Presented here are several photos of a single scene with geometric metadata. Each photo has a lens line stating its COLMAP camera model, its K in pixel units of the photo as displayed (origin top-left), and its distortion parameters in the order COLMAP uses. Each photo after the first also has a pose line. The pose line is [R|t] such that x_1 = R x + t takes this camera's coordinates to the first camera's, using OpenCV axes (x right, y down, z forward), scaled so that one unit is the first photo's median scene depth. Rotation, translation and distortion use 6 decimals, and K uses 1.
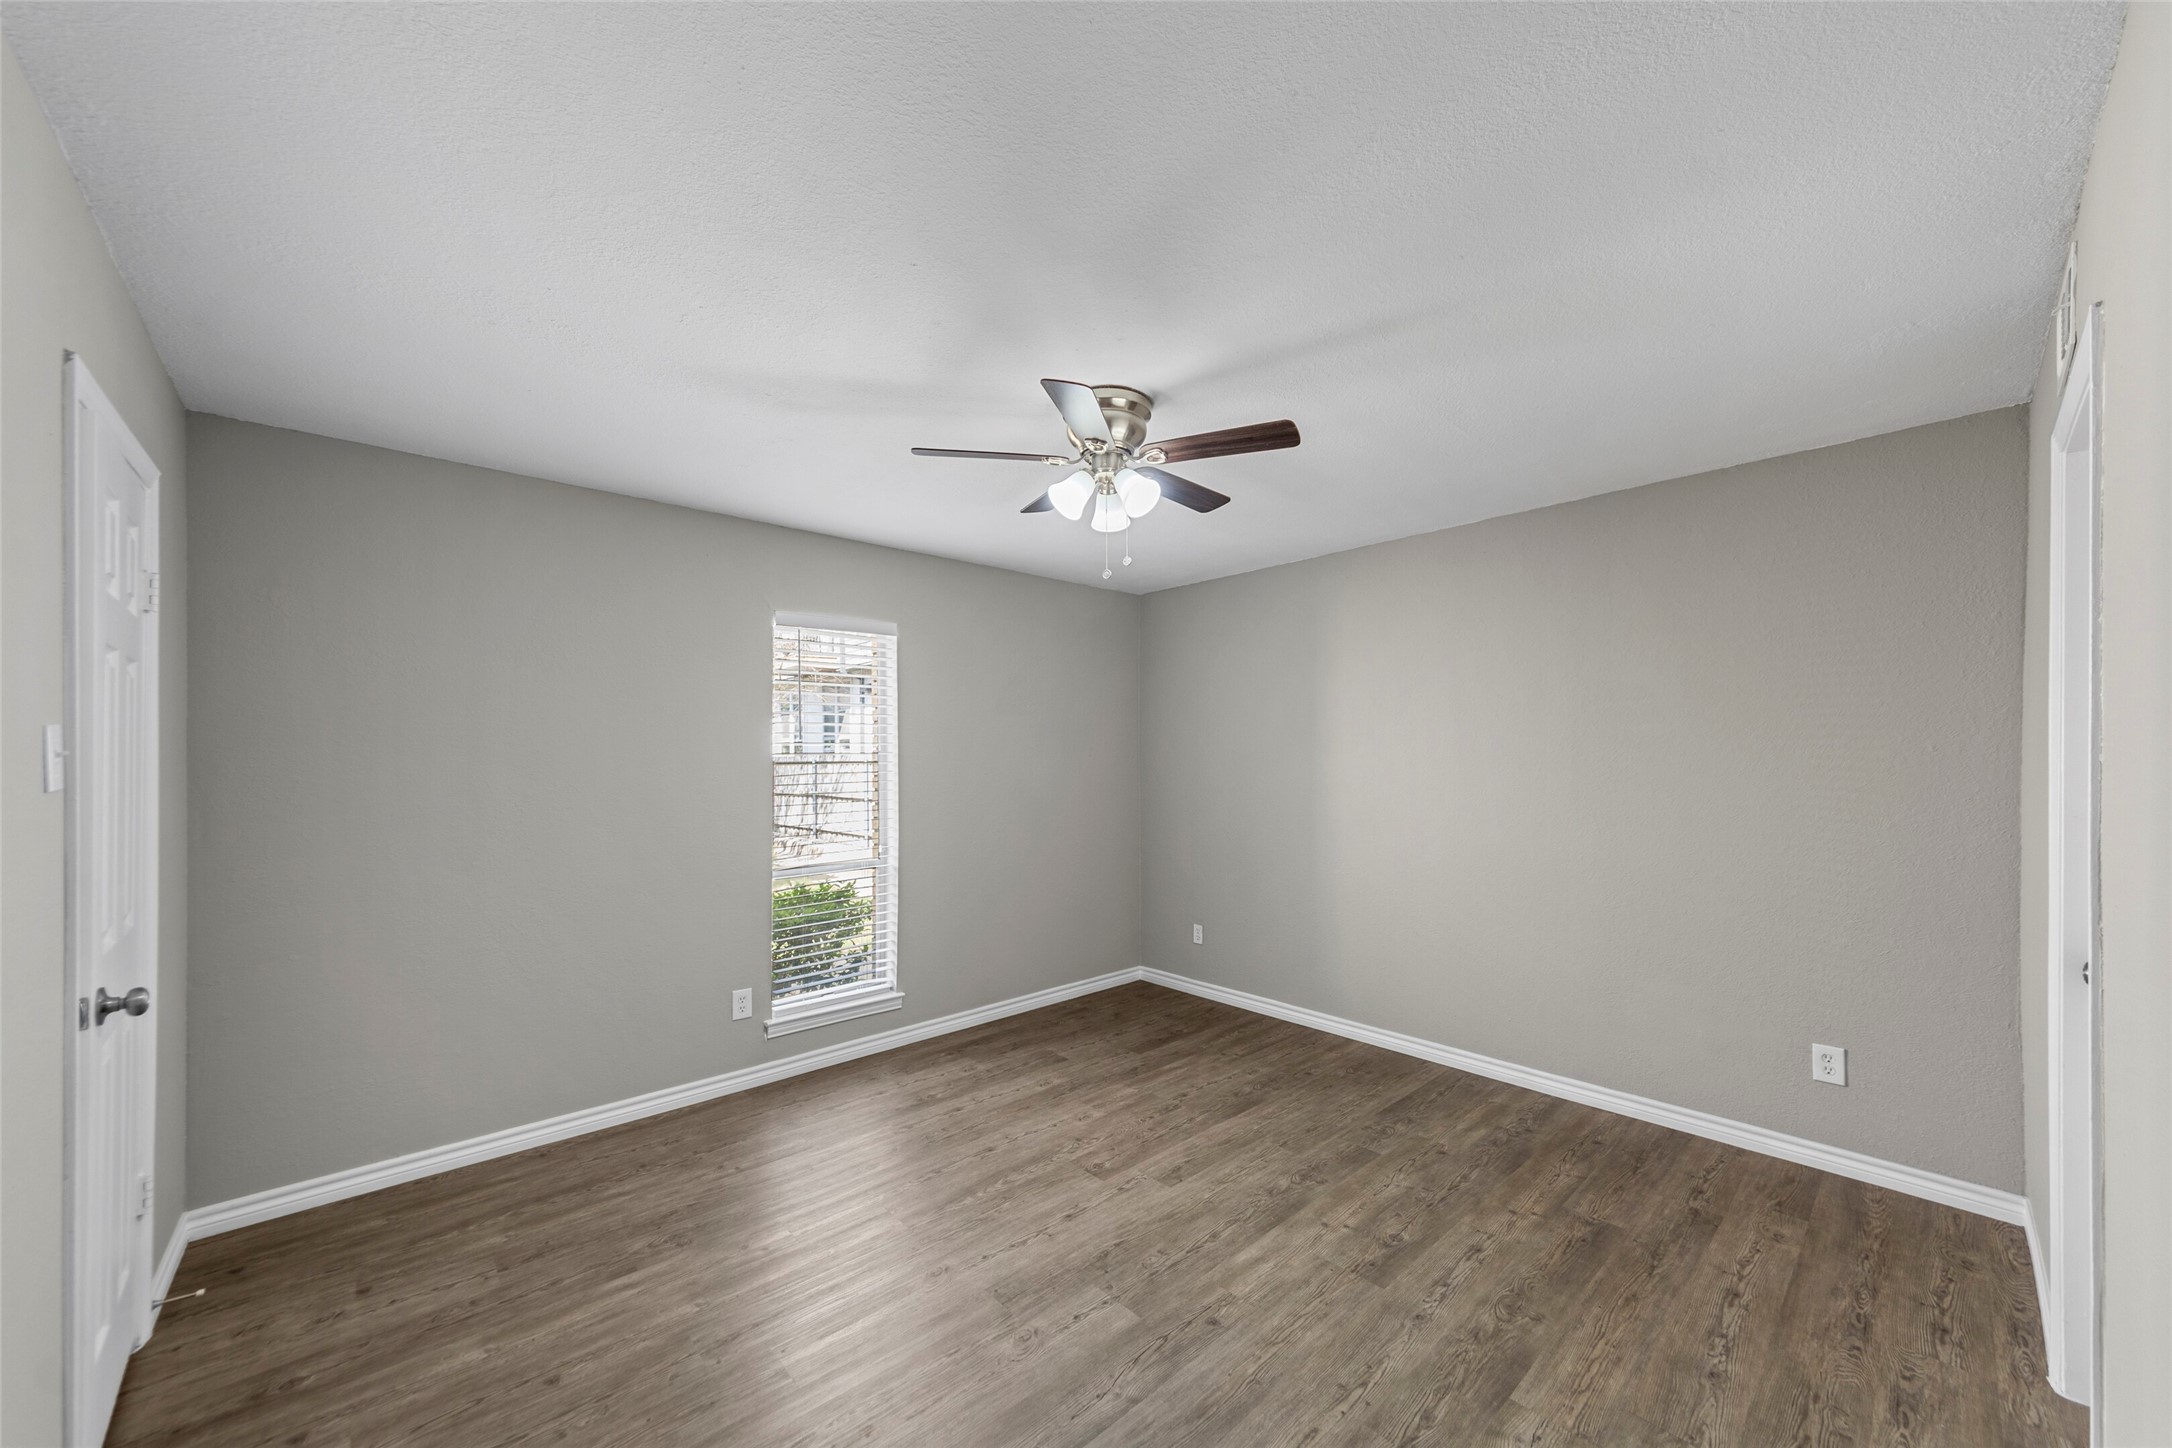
lens RADIAL K [[782.7, 0, 1088.7], [0, 782.7, 745.3], [0, 0, 1]] dist [0.001853, -0.000241]
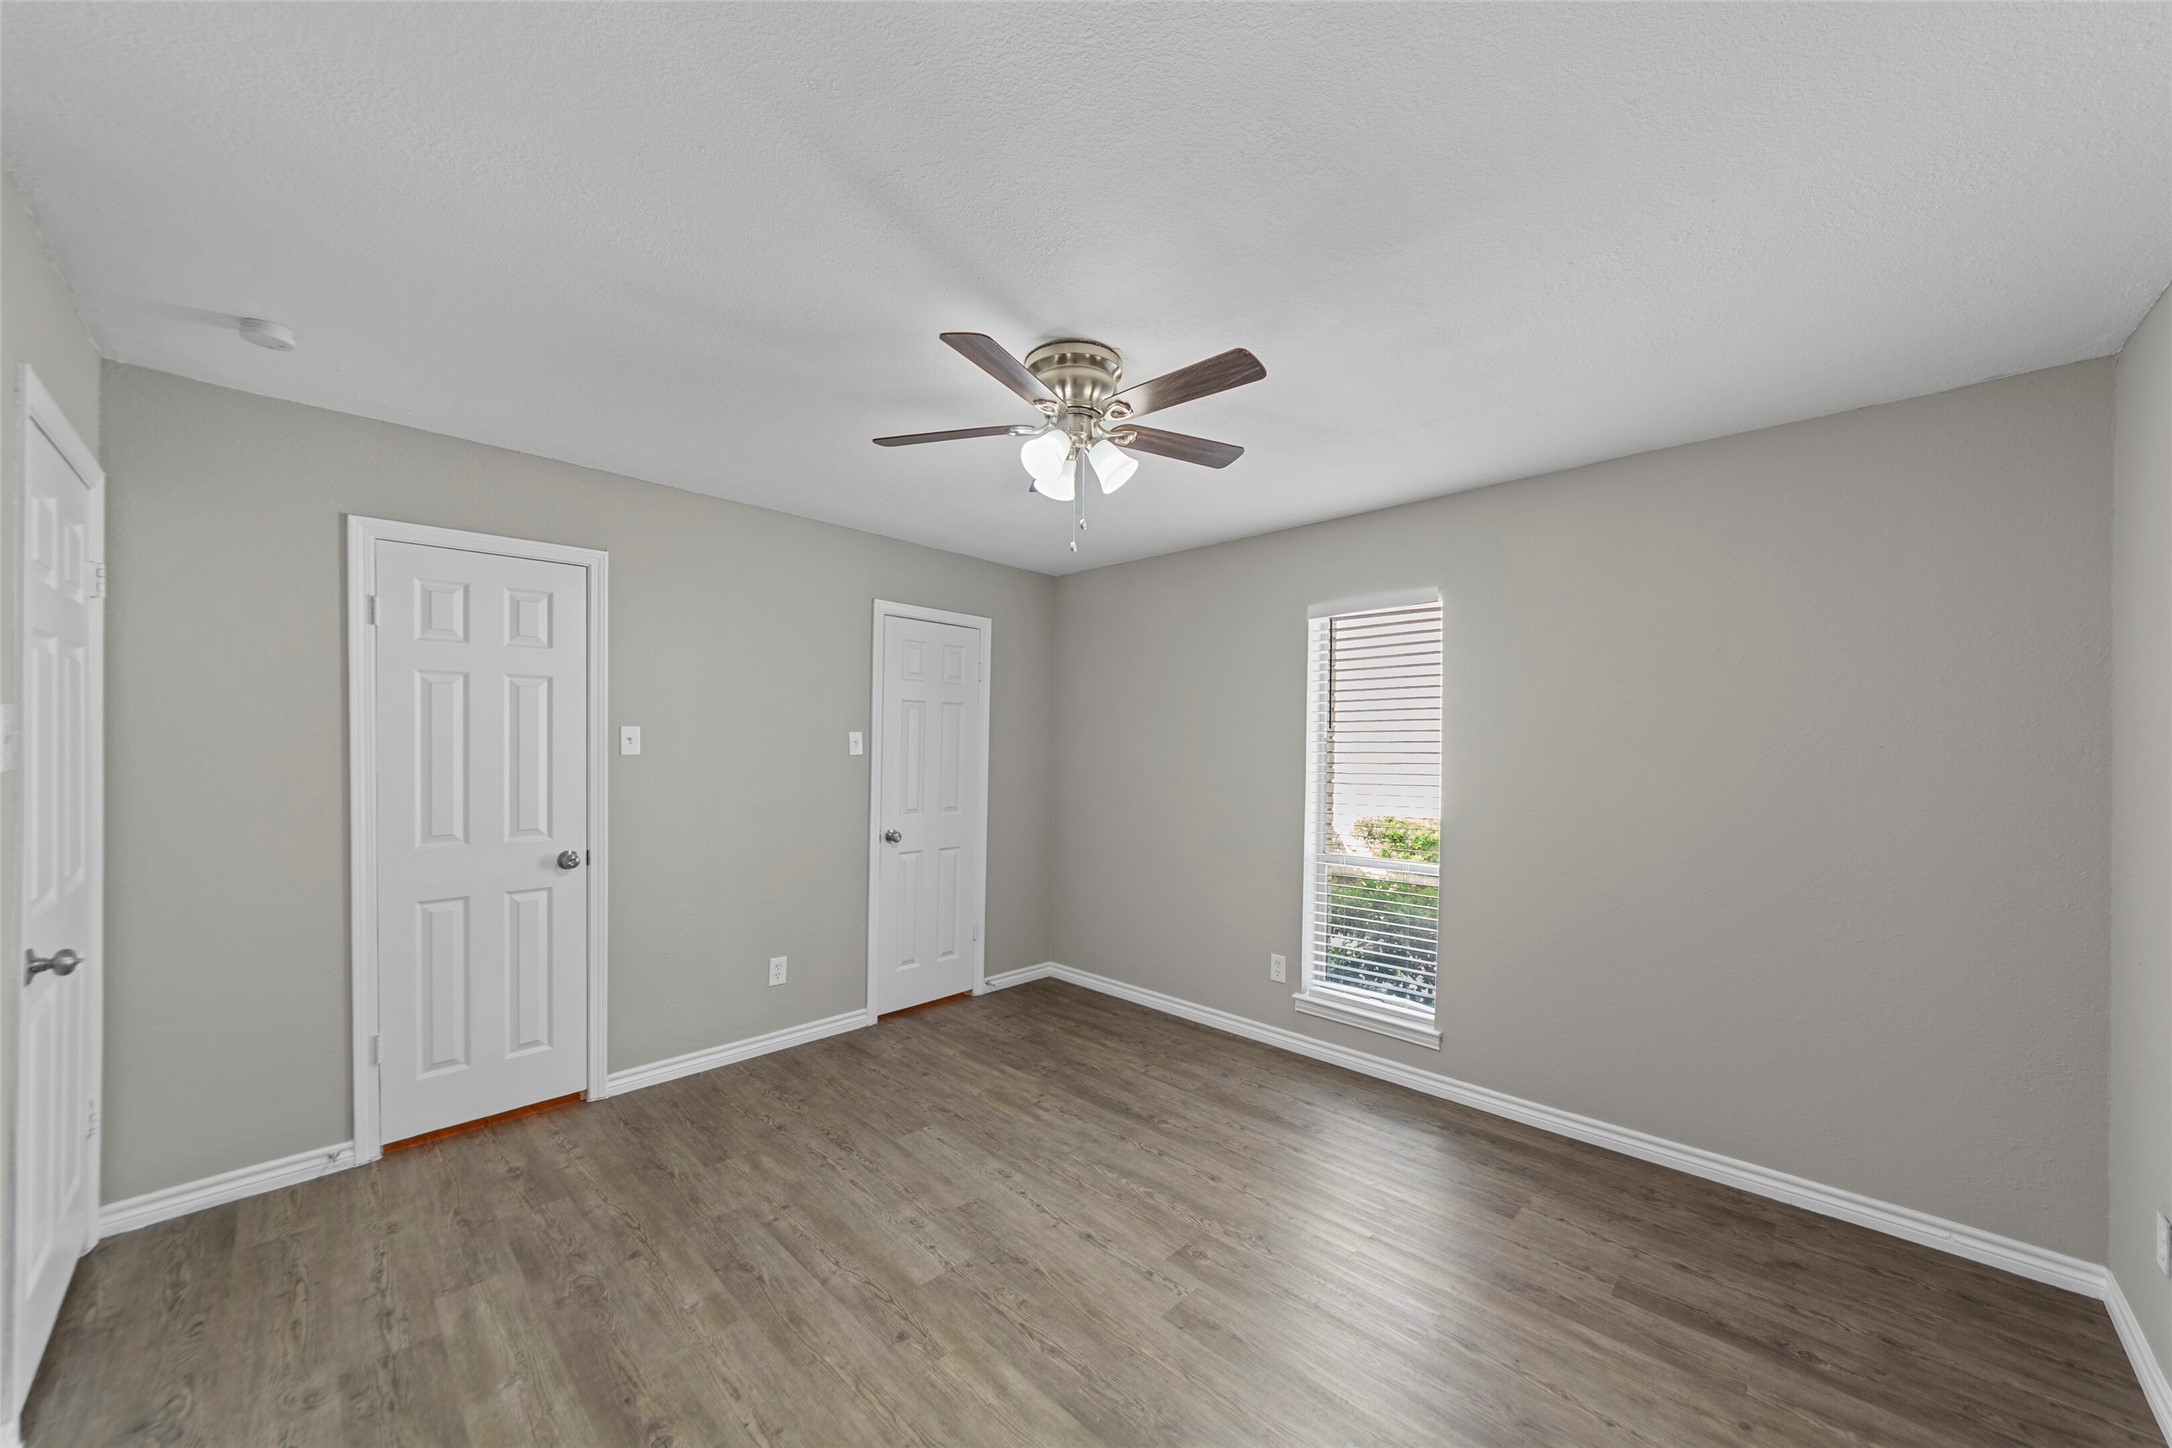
lens RADIAL K [[782.7, 0, 1088.7], [0, 782.7, 745.3], [0, 0, 1]] dist [0.001853, -0.000241]
pose [[0.076932, 0.008813, -0.996997, 0.932370], [0.008006, 0.999923, 0.009457, 0.003111], [0.997004, -0.008710, 0.076855, 0.959208]]
